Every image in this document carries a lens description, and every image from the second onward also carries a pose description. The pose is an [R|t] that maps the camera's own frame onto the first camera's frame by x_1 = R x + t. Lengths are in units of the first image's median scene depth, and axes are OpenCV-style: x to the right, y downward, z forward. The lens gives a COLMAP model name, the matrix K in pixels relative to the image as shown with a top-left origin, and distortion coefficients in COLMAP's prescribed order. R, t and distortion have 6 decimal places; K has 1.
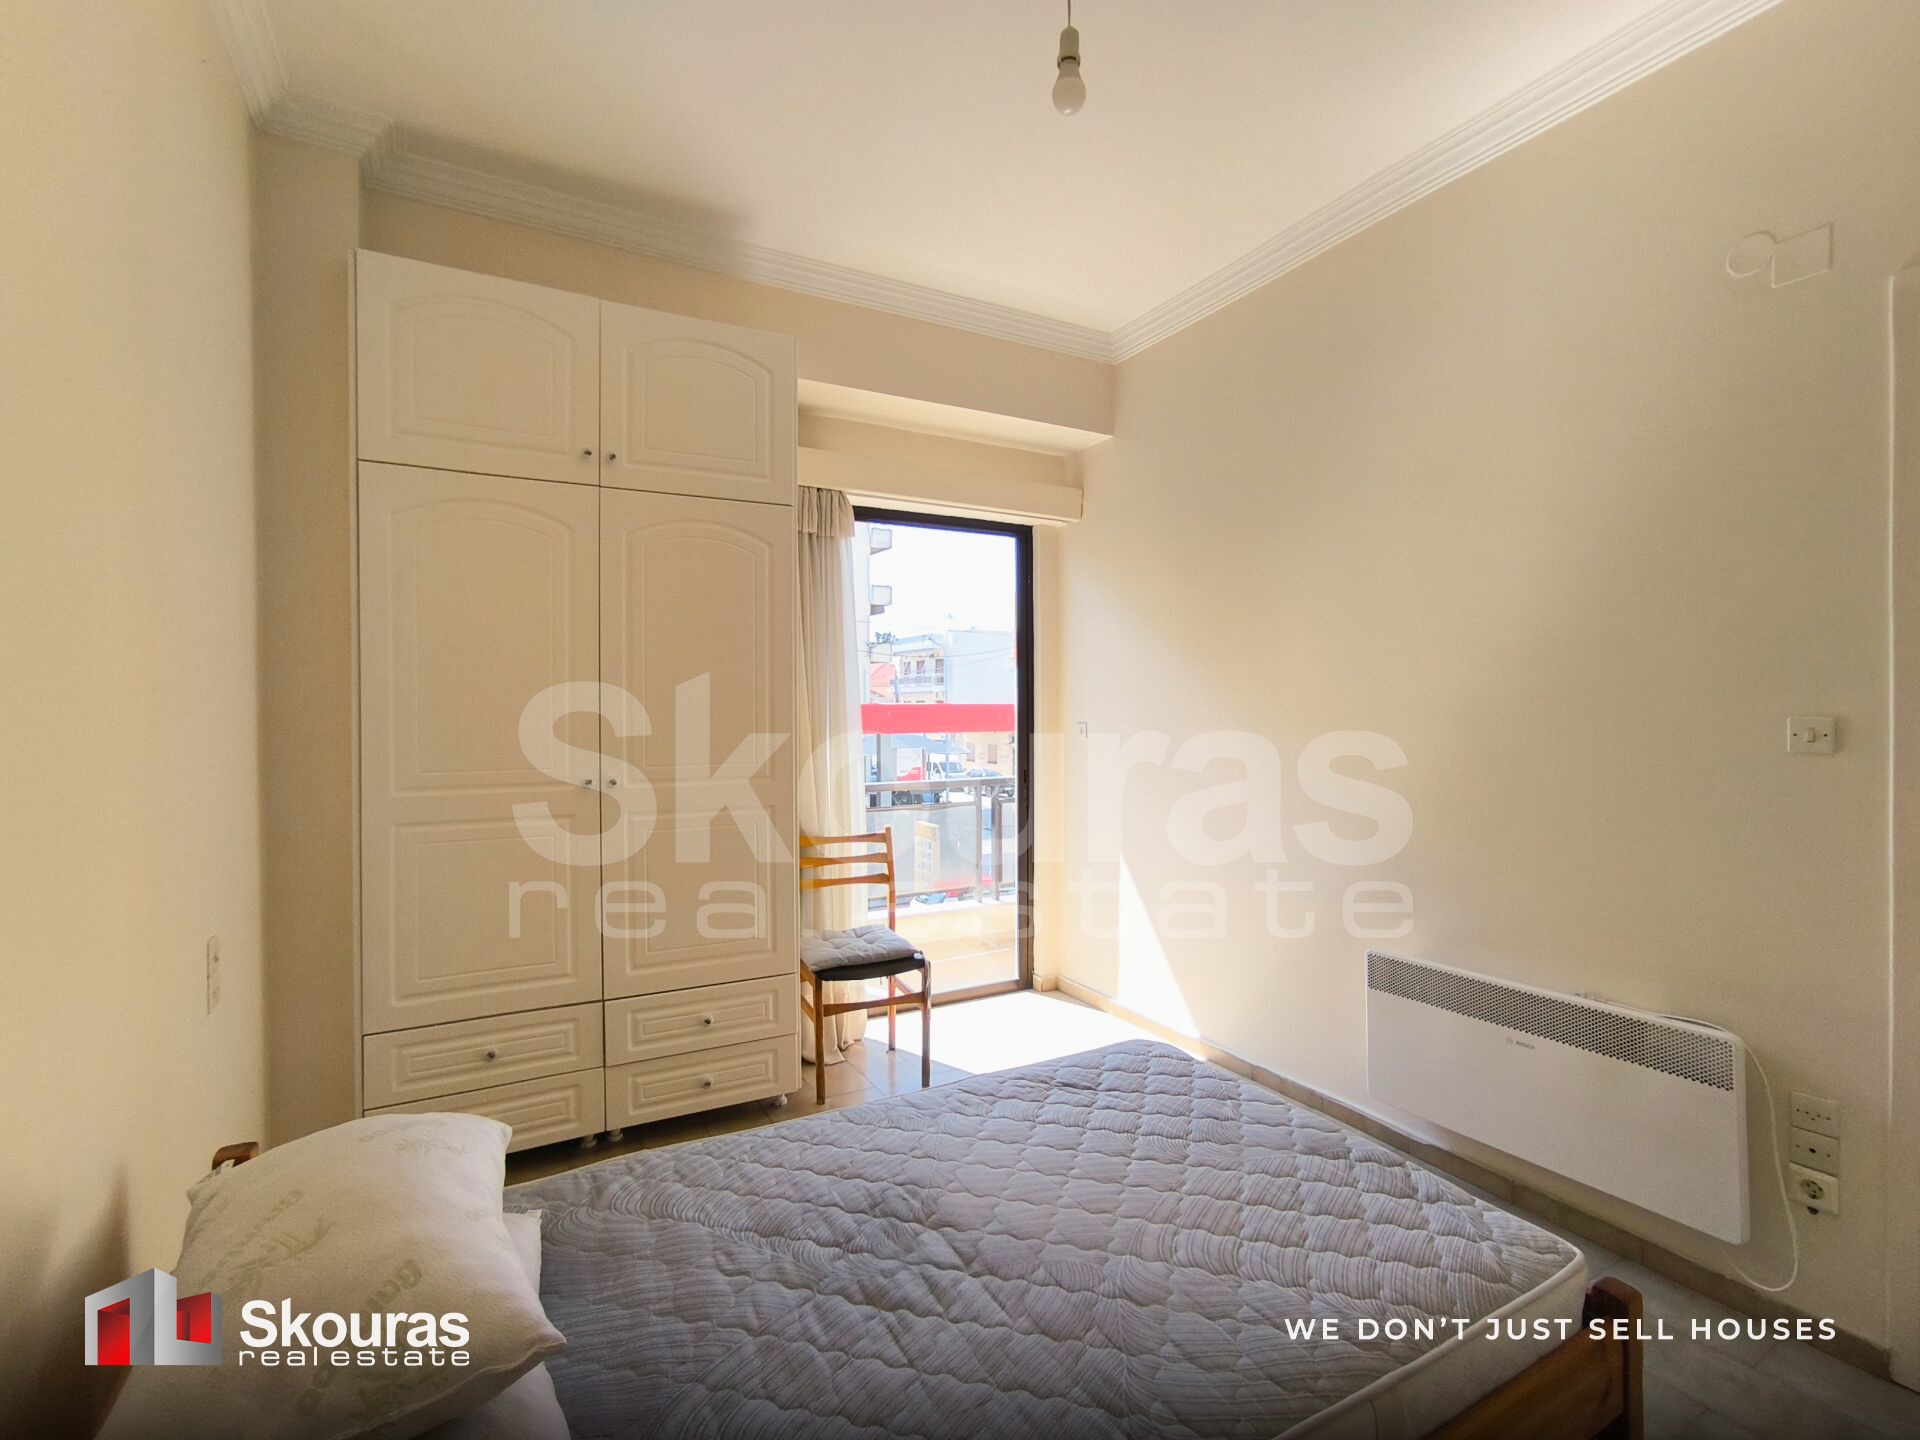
lens RADIAL K [[880.2, 0, 972.2], [0, 880.2, 713.4], [0, 0, 1]] dist [-0.012547, 0.003158]
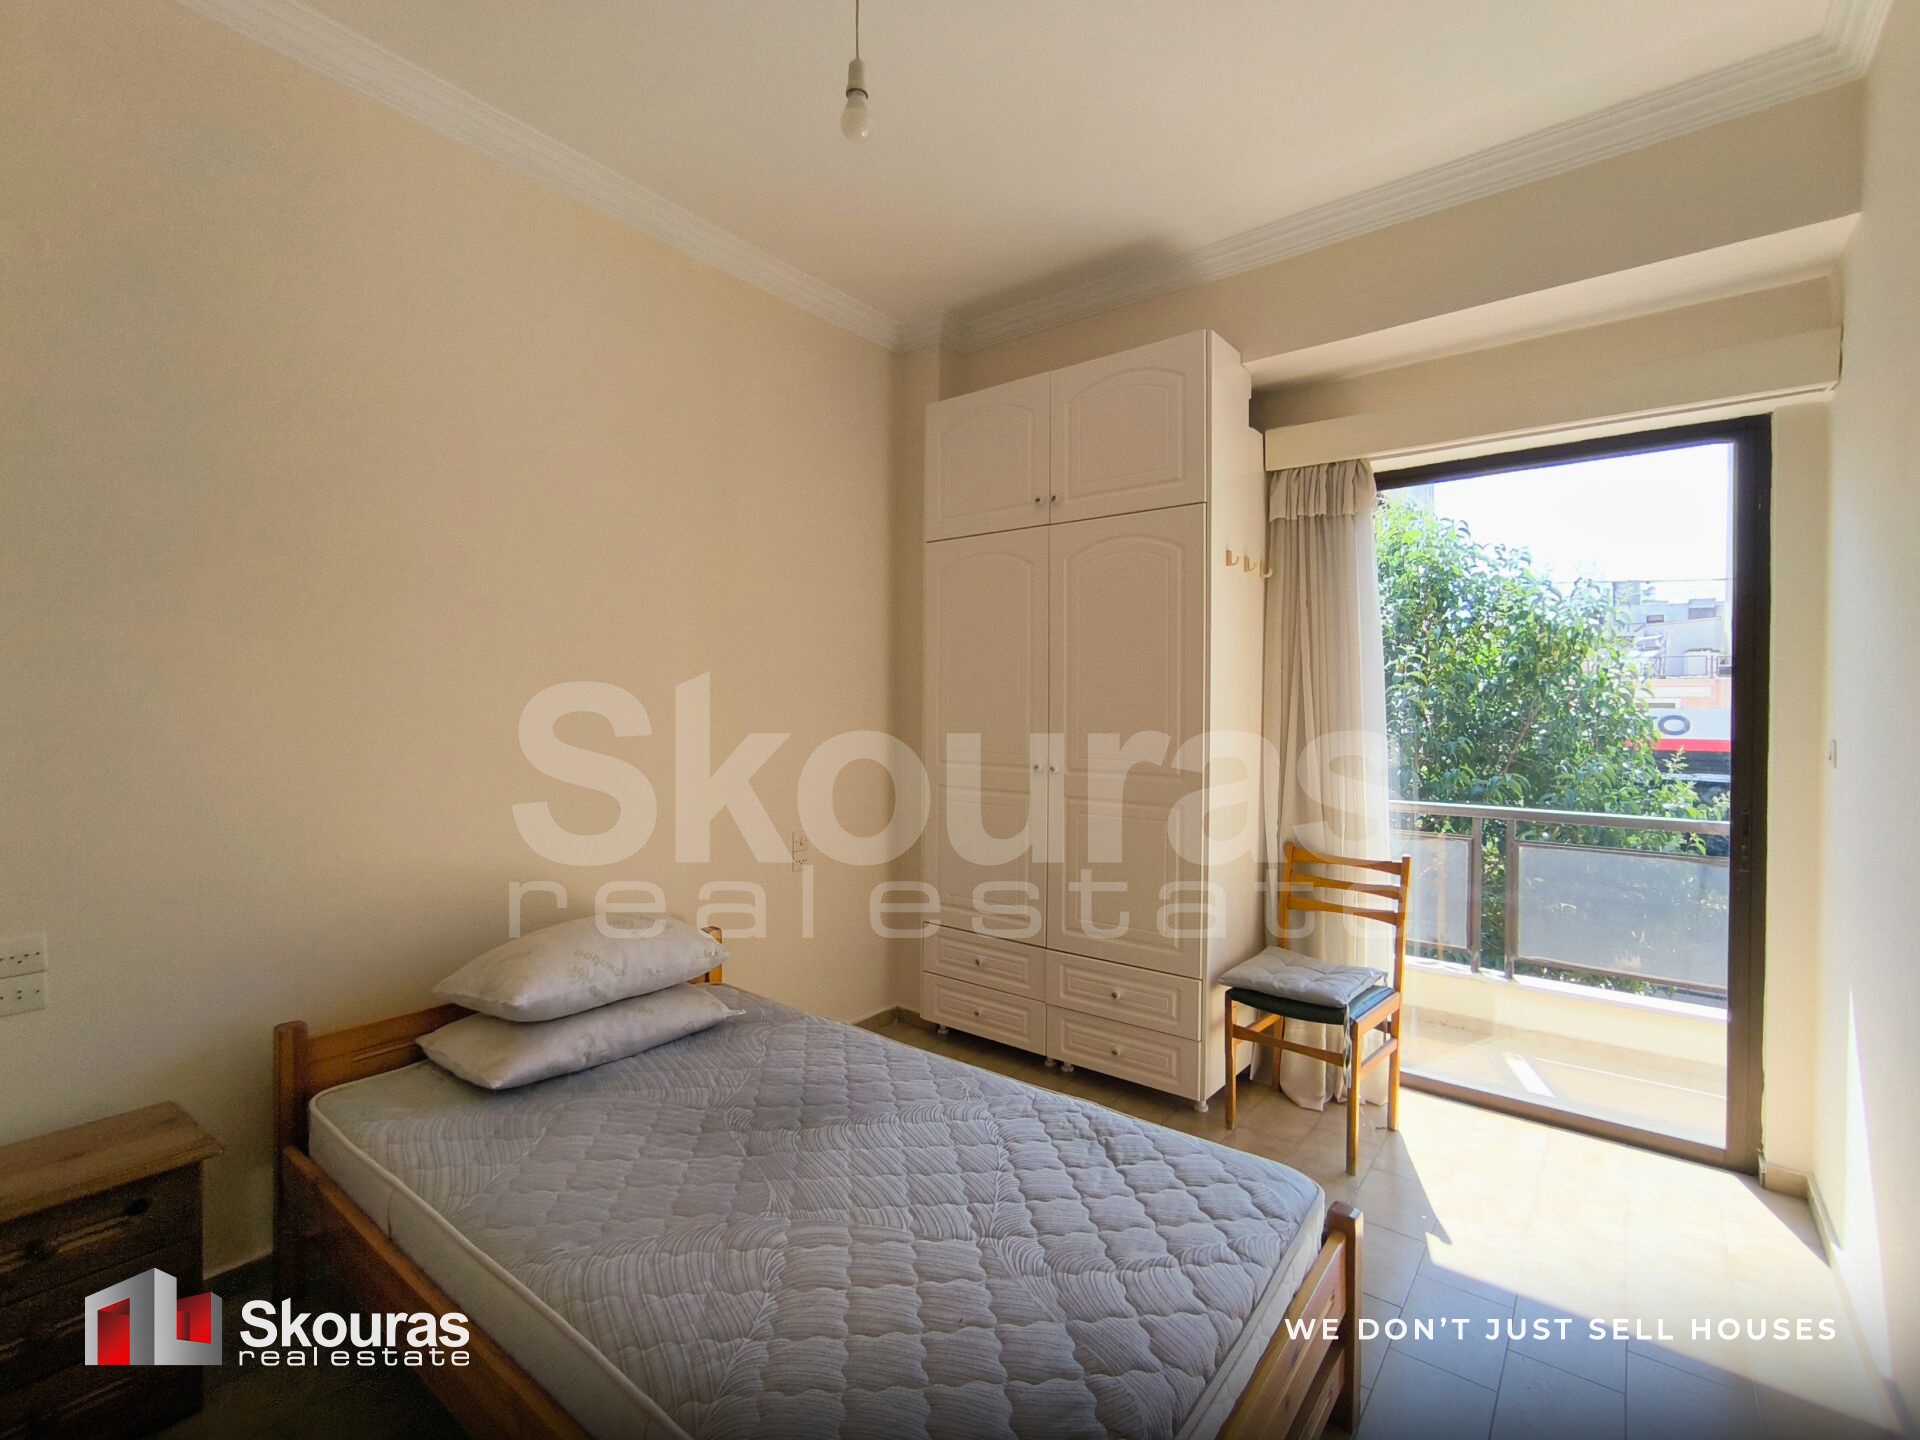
lens RADIAL K [[880.2, 0, 978.9], [0, 880.2, 717.6], [0, 0, 1]] dist [-0.012547, 0.003158]
pose [[0.396527, 0.010319, -0.917965, 0.495622], [-0.015804, 0.999865, 0.004413, 0.002960], [0.917887, 0.012758, 0.396637, 0.320616]]
